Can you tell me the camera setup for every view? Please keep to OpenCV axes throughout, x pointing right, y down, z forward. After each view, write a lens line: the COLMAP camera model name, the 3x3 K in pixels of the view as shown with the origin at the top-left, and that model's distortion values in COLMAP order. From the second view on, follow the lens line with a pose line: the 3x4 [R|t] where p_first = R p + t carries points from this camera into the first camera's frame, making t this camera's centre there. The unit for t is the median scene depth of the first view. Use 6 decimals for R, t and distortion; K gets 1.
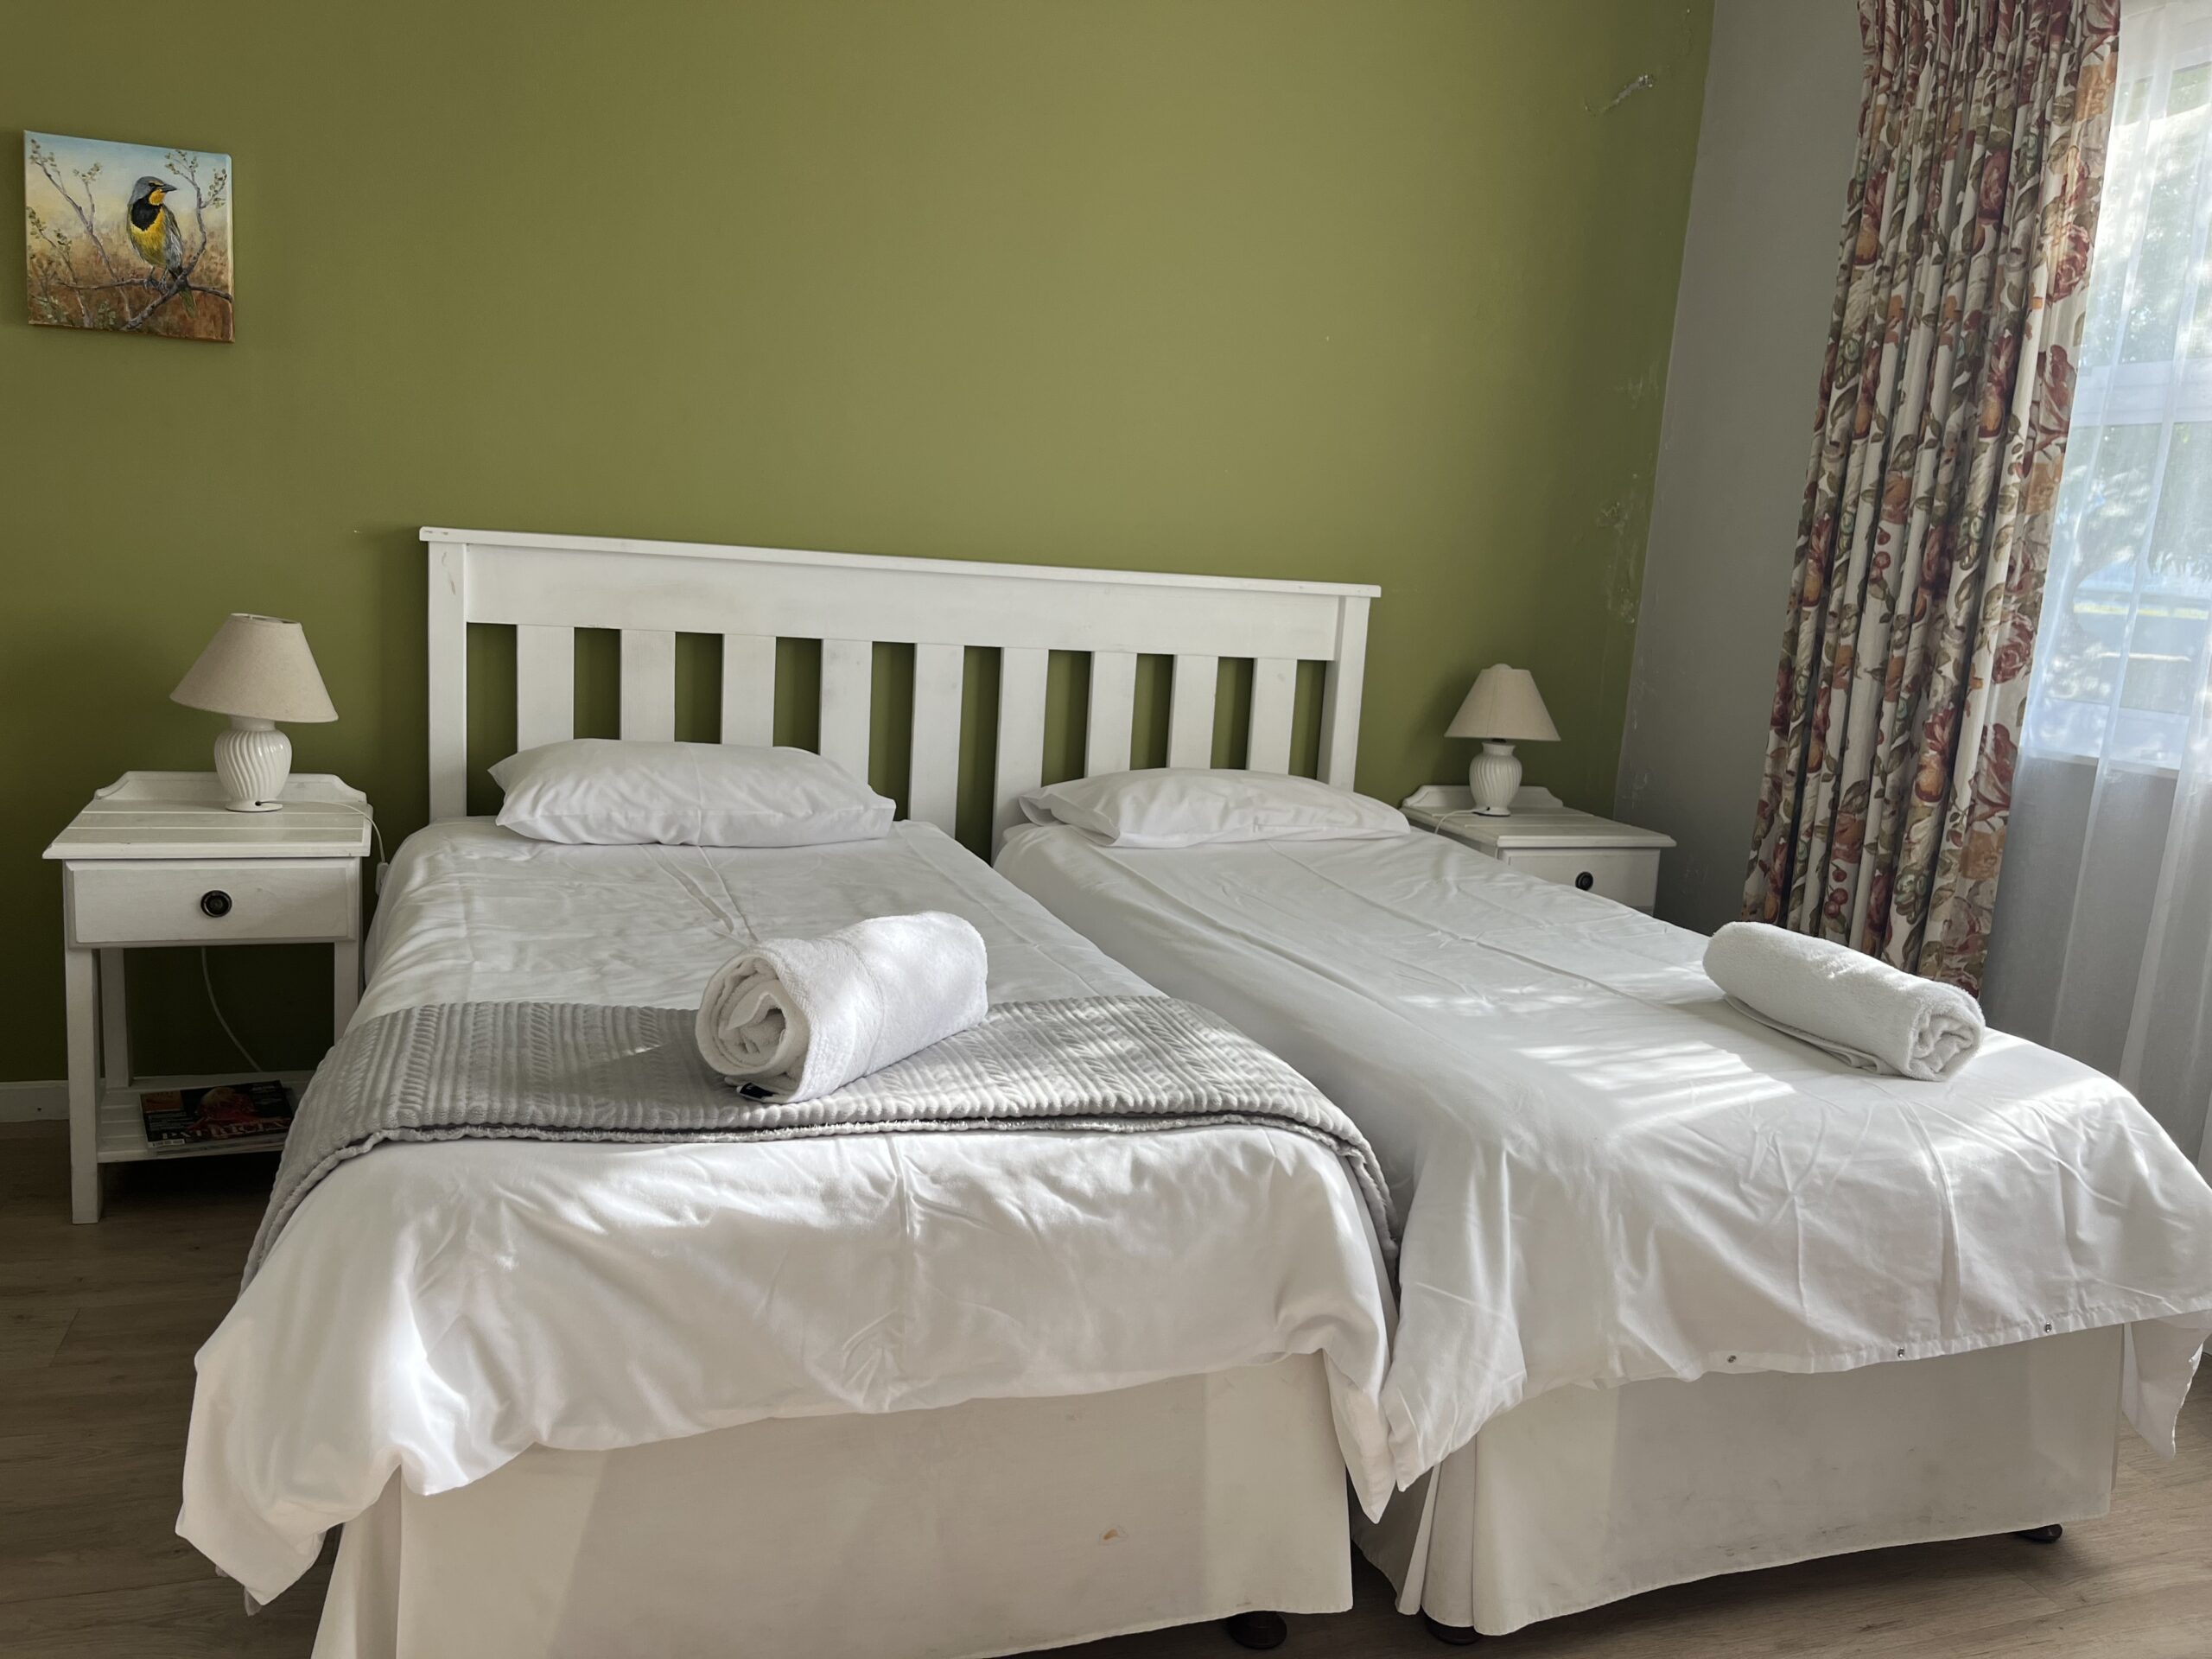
lens RADIAL K [[1598.0, 0, 1169.6], [0, 1598.0, 829.1], [0, 0, 1]] dist [0.077671, -0.124792]
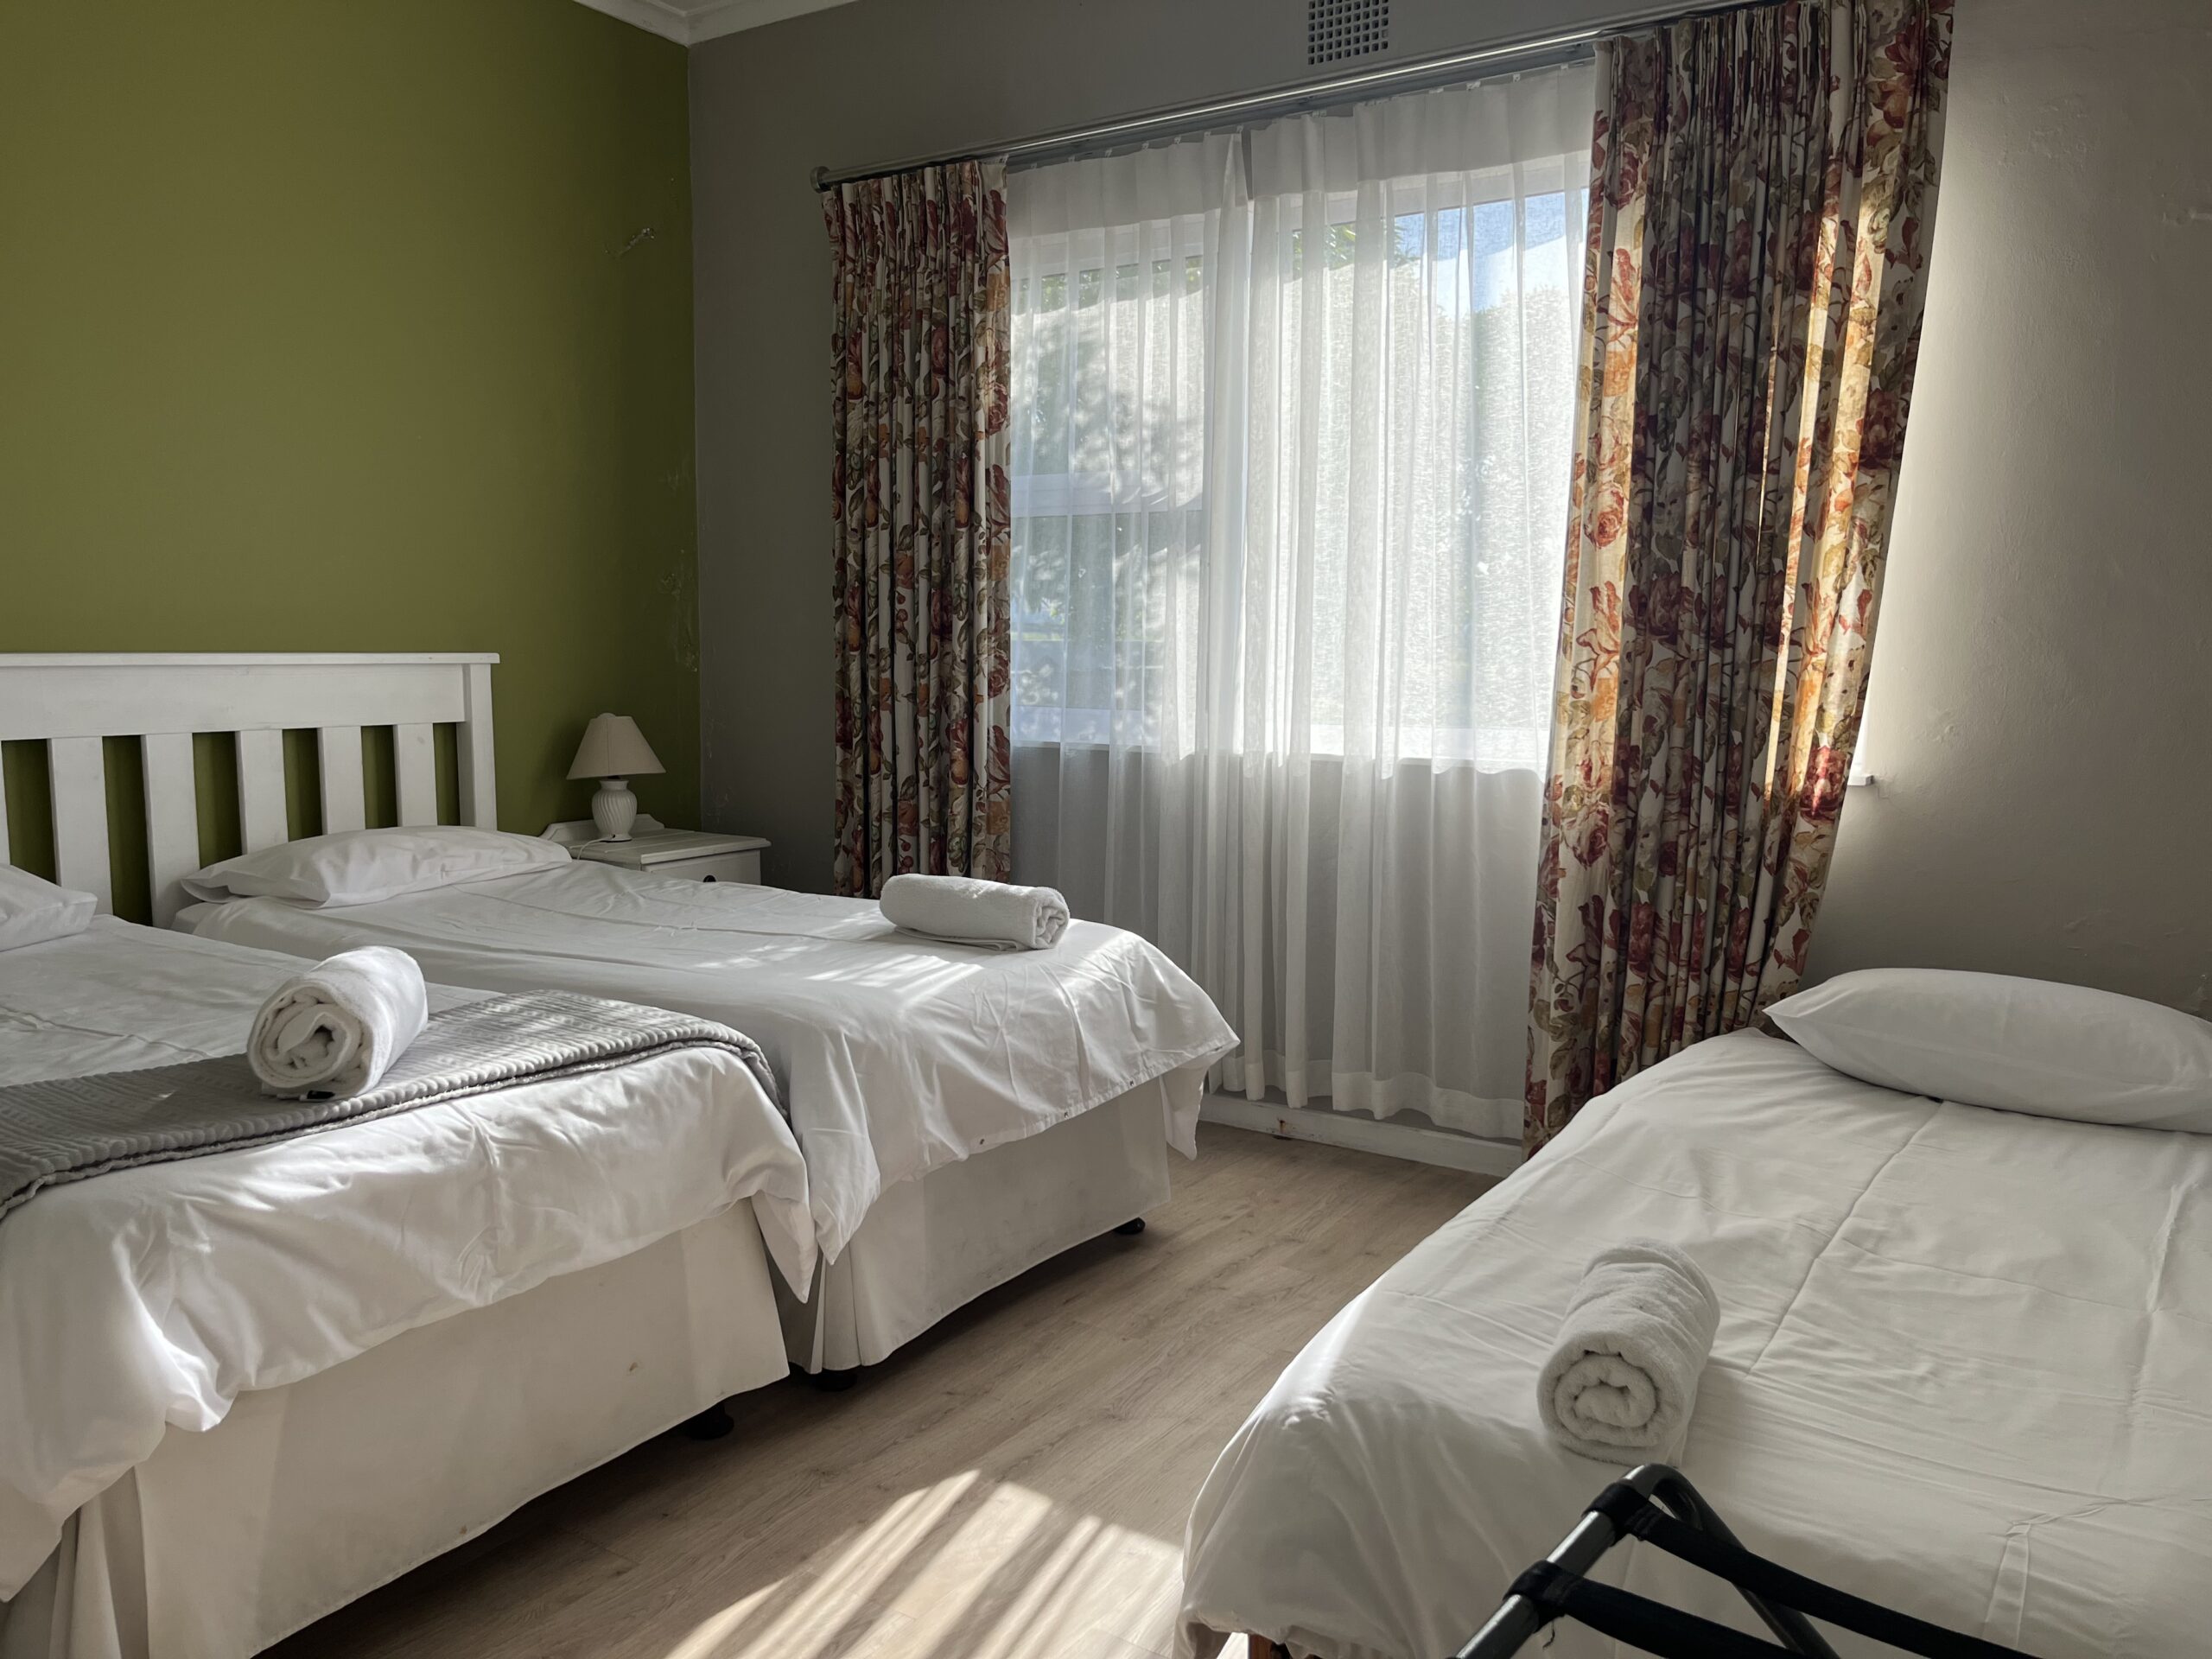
lens RADIAL K [[1665.7, 0, 1106.7], [0, 1665.7, 845.0], [0, 0, 1]] dist [0.051804, -0.106695]
pose [[0.788680, -0.129101, 0.601096, -0.330697], [0.141163, 0.989609, 0.027329, 0.014487], [-0.598378, 0.063299, 0.798709, -0.250232]]
